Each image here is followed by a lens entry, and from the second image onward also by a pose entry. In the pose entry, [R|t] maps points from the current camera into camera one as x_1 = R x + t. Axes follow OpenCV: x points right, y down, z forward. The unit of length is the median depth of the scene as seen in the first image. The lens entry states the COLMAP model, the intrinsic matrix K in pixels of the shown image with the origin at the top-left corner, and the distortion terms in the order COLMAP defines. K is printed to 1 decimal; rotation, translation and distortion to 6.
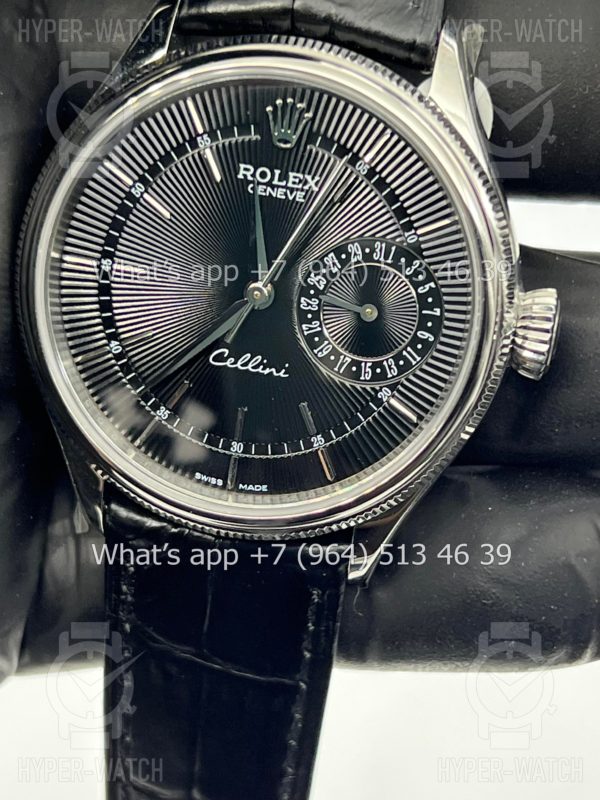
lens RADIAL K [[1991.0, 0, 299.0], [0, 1991.0, 404.1], [0, 0, 1]] dist [0.245835, 0.000000]
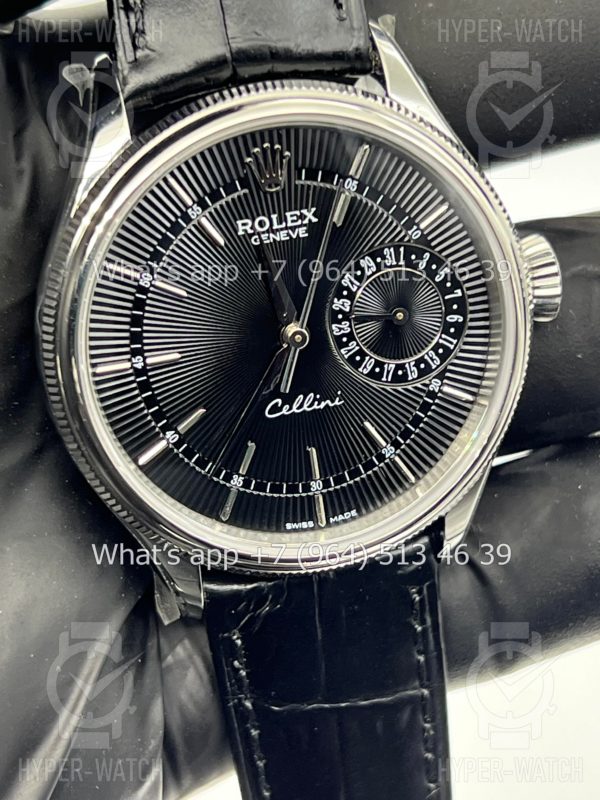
lens RADIAL K [[1991.0, 0, 304.0], [0, 1991.0, 404.6], [0, 0, 1]] dist [0.245835, 0.000000]
pose [[0.892442, -0.356681, 0.276271, -0.305872], [0.338816, 0.934207, 0.111632, -0.133755], [-0.297911, -0.006020, 0.954575, 0.037650]]
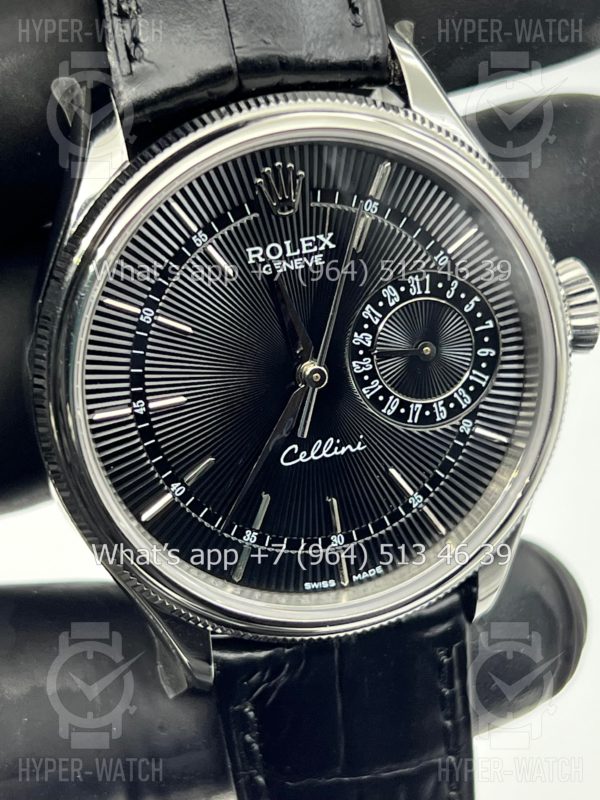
lens RADIAL K [[1991.0, 0, 296.5], [0, 1991.0, 398.2], [0, 0, 1]] dist [0.245835, 0.000000]
pose [[0.878027, -0.366169, 0.308202, -0.309528], [0.354189, 0.930219, 0.096138, -0.135168], [-0.321898, 0.024750, 0.946451, 0.143123]]
